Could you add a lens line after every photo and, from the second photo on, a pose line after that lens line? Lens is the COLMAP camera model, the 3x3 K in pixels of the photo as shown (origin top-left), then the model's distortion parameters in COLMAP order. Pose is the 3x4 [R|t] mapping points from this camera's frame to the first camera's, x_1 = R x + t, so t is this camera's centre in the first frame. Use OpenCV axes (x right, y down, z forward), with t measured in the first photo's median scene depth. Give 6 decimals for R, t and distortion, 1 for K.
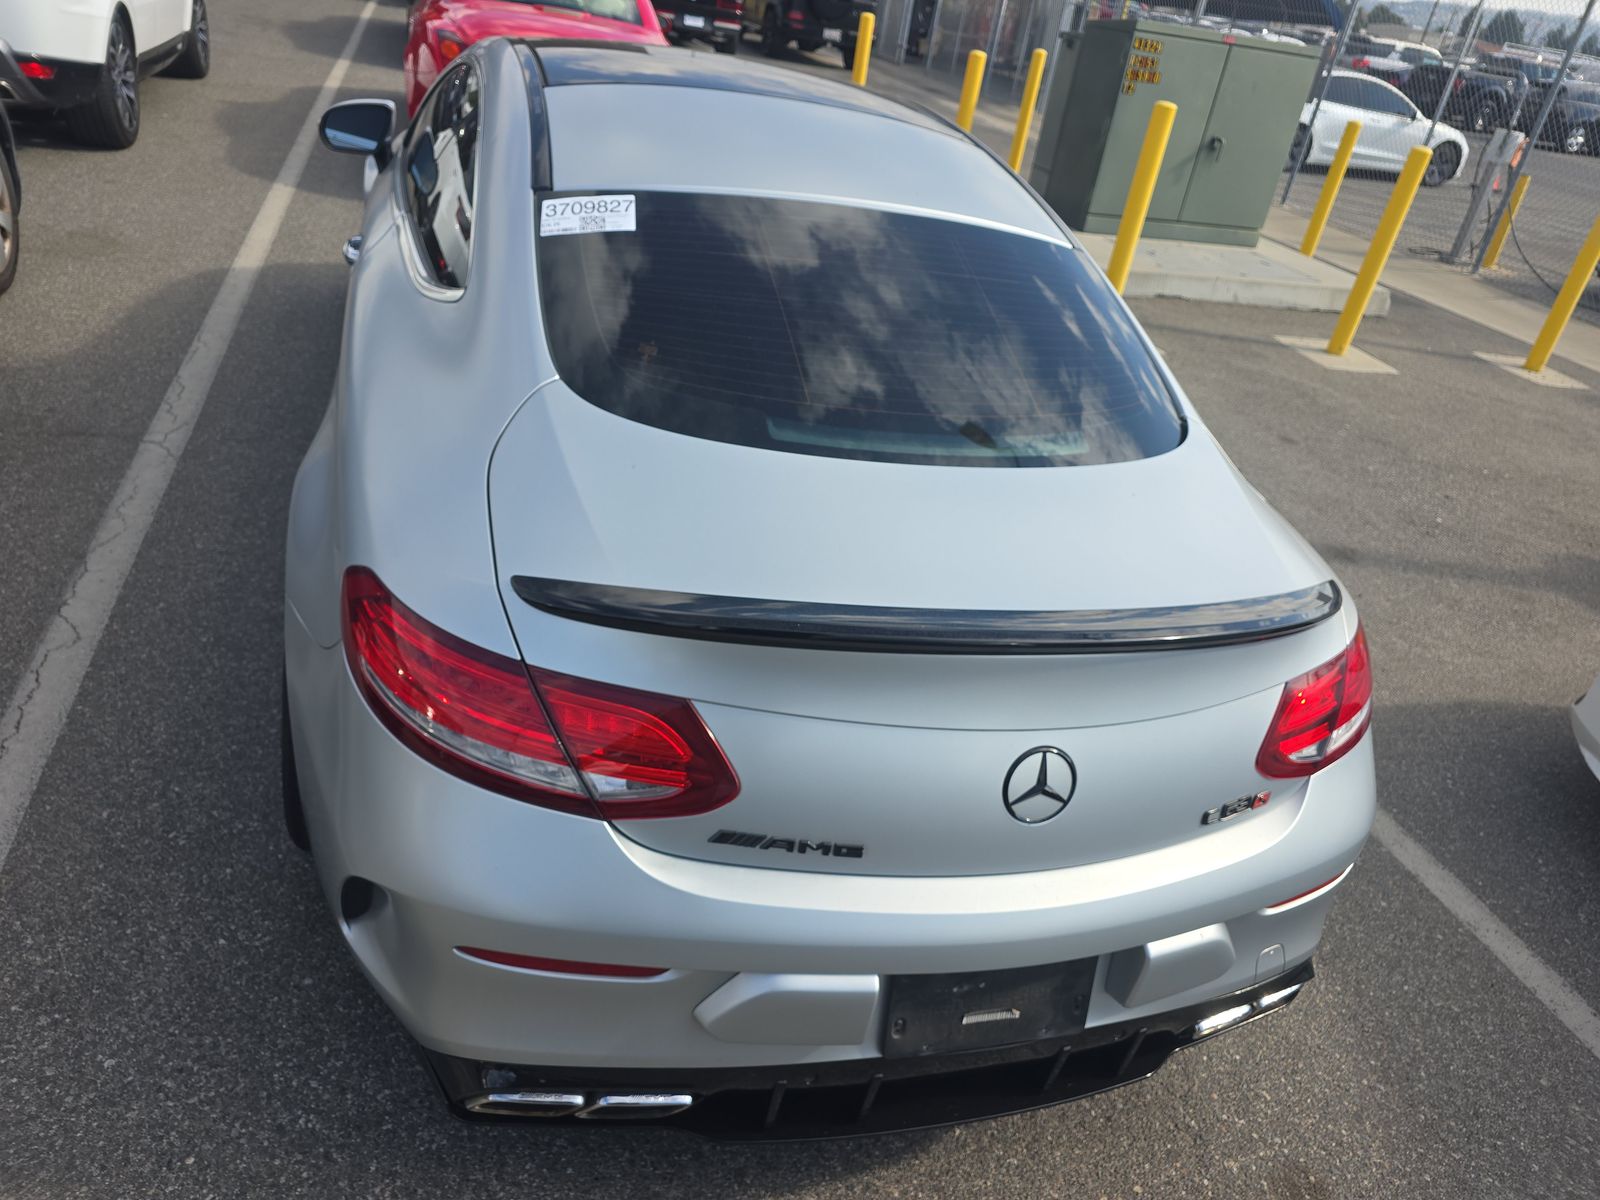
lens RADIAL K [[1039.4, 0, 792.1], [0, 1039.4, 597.8], [0, 0, 1]] dist [0.043229, -0.039711]
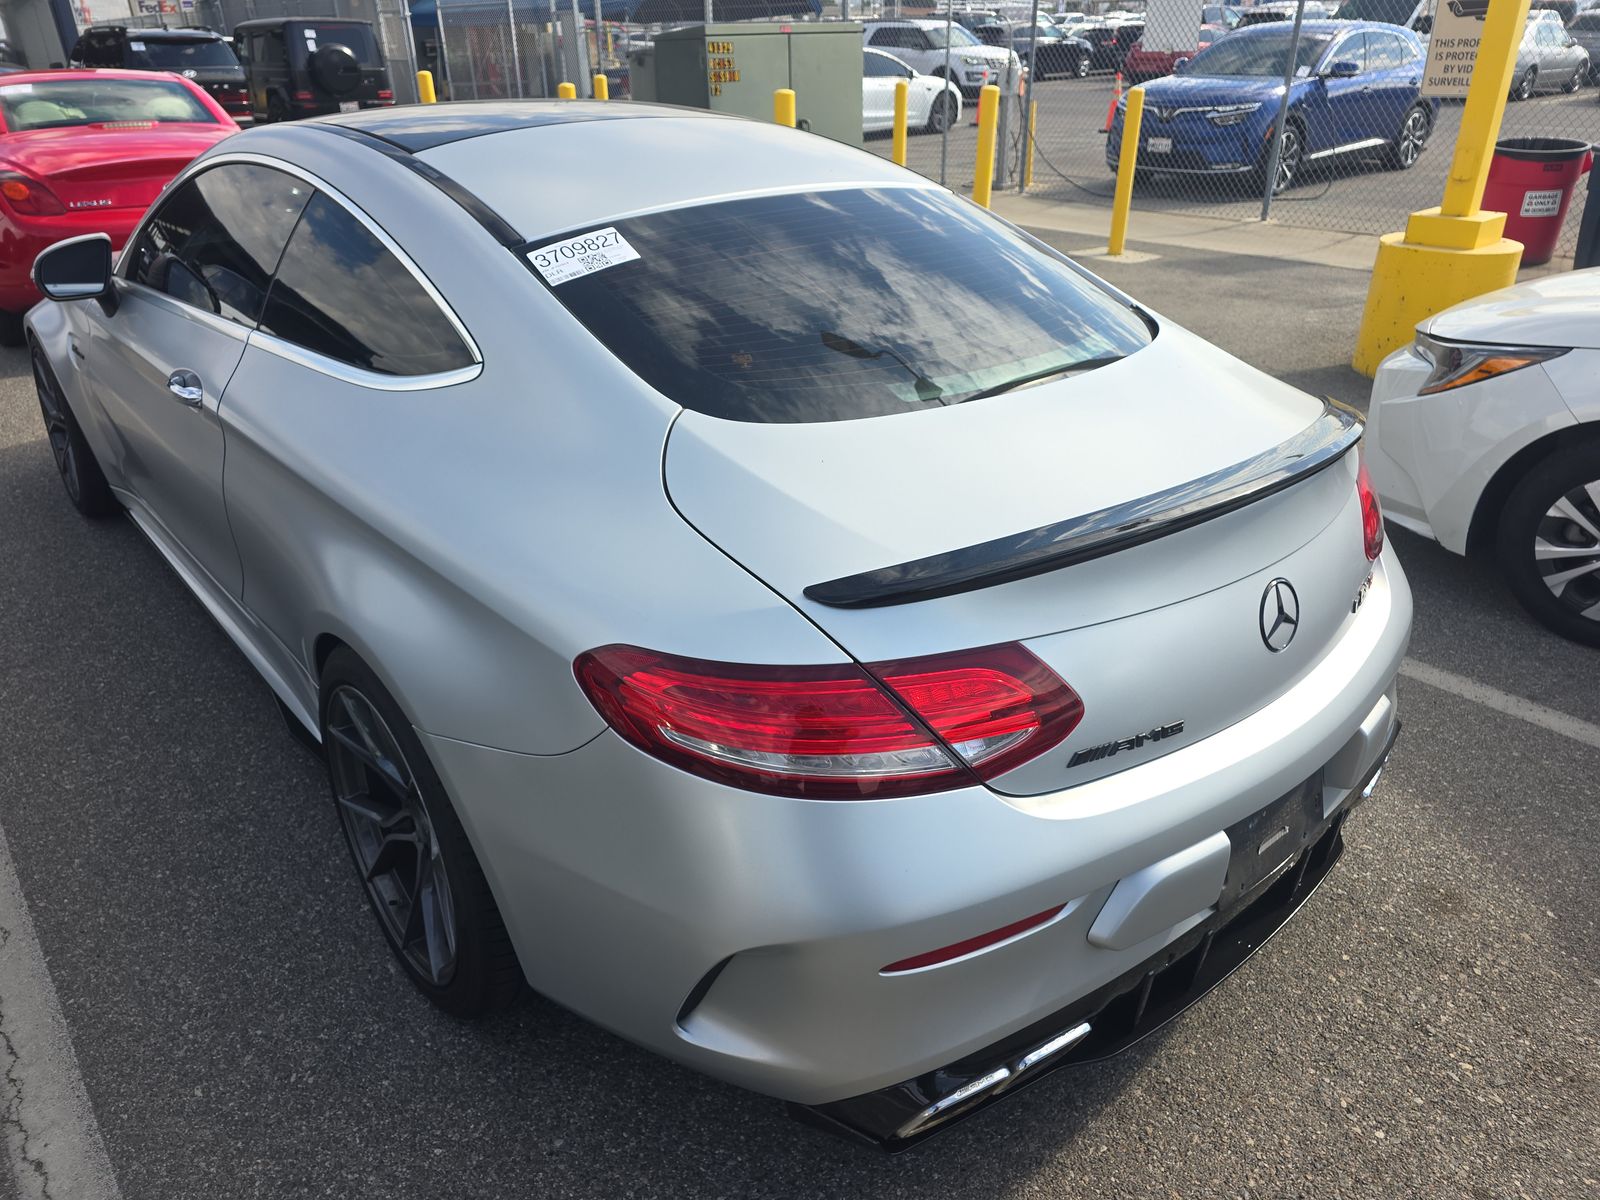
lens RADIAL K [[1039.4, 0, 792.1], [0, 1039.4, 597.8], [0, 0, 1]] dist [0.043229, -0.039711]
pose [[0.900353, -0.329499, 0.284245, -0.380603], [0.337045, 0.941197, 0.023442, -0.026464], [-0.275254, 0.074697, 0.958465, 0.051119]]
